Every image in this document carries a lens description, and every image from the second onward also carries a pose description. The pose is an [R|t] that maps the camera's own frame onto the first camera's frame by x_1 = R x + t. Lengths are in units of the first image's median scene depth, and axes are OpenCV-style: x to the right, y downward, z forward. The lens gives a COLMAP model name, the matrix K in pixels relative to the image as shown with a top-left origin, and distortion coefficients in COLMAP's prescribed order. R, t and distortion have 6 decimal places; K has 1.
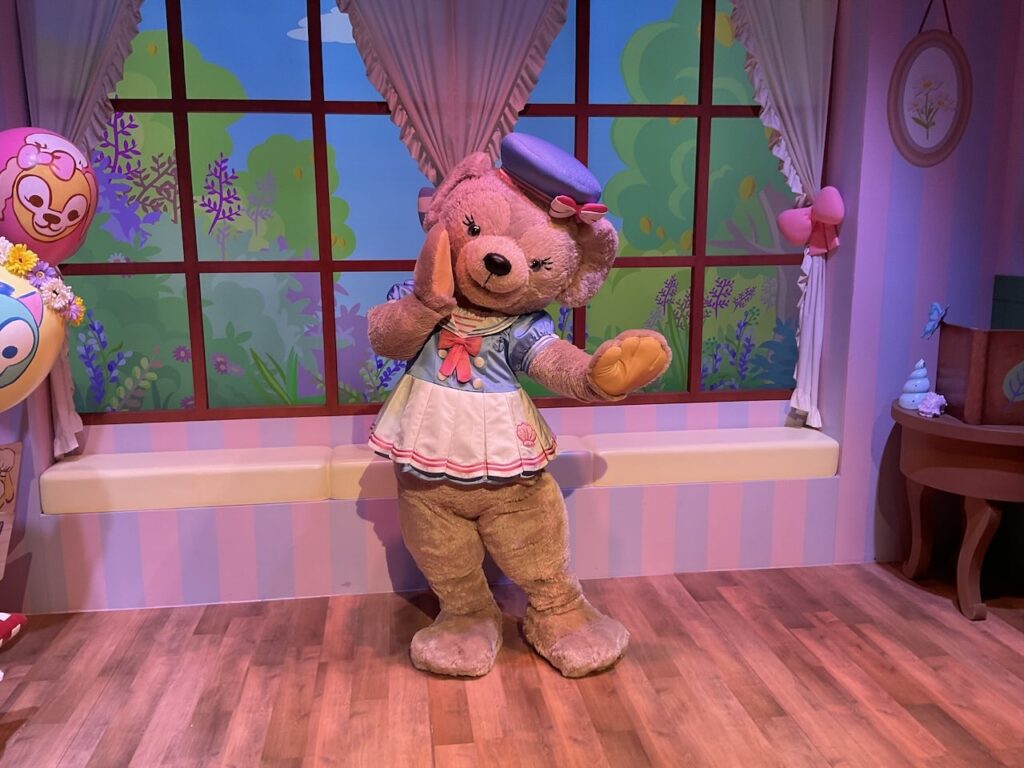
lens RADIAL K [[844.2, 0, 507.2], [0, 844.2, 385.0], [0, 0, 1]] dist [0.044947, -0.103626]
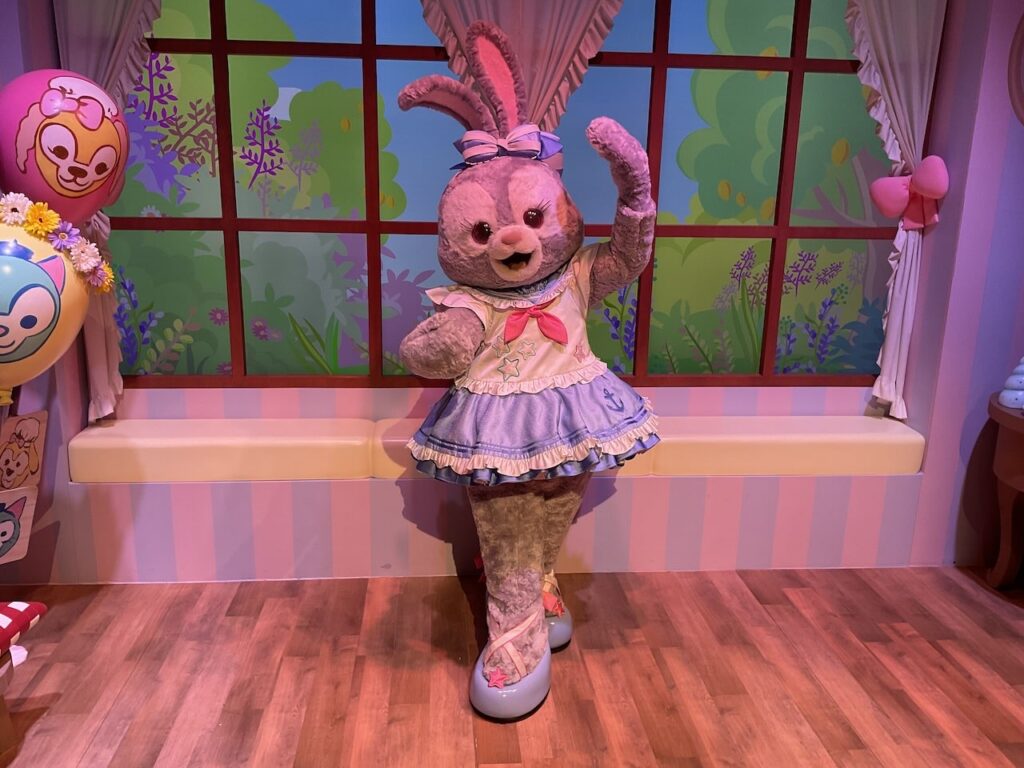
lens RADIAL K [[872.1, 0, 516.9], [0, 872.1, 396.8], [0, 0, 1]] dist [0.046829, -0.124755]
pose [[0.998483, 0.036985, -0.040799, -0.012907], [-0.034494, 0.997592, 0.060173, -0.019915], [0.042926, -0.058675, 0.997354, 0.048334]]
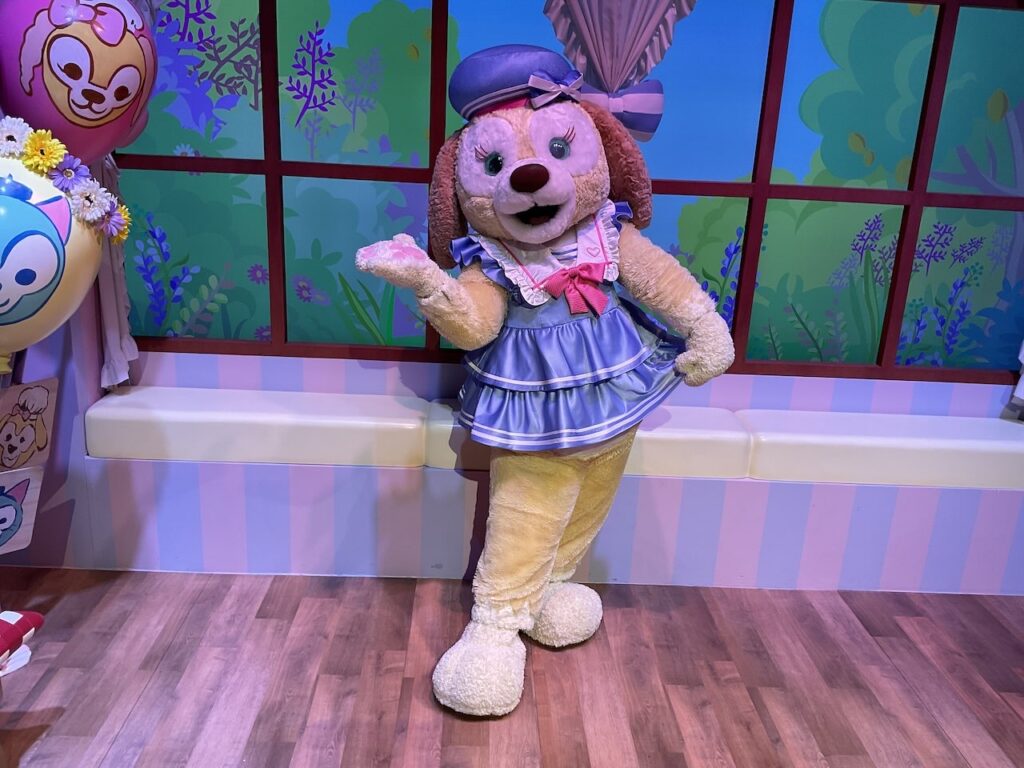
lens RADIAL K [[924.7, 0, 526.7], [0, 924.7, 412.4], [0, 0, 1]] dist [0.055072, -0.149876]
pose [[0.993053, 0.083053, -0.083356, -0.043467], [-0.073401, 0.990898, 0.112846, -0.027482], [0.091970, -0.105943, 0.990110, 0.133912]]
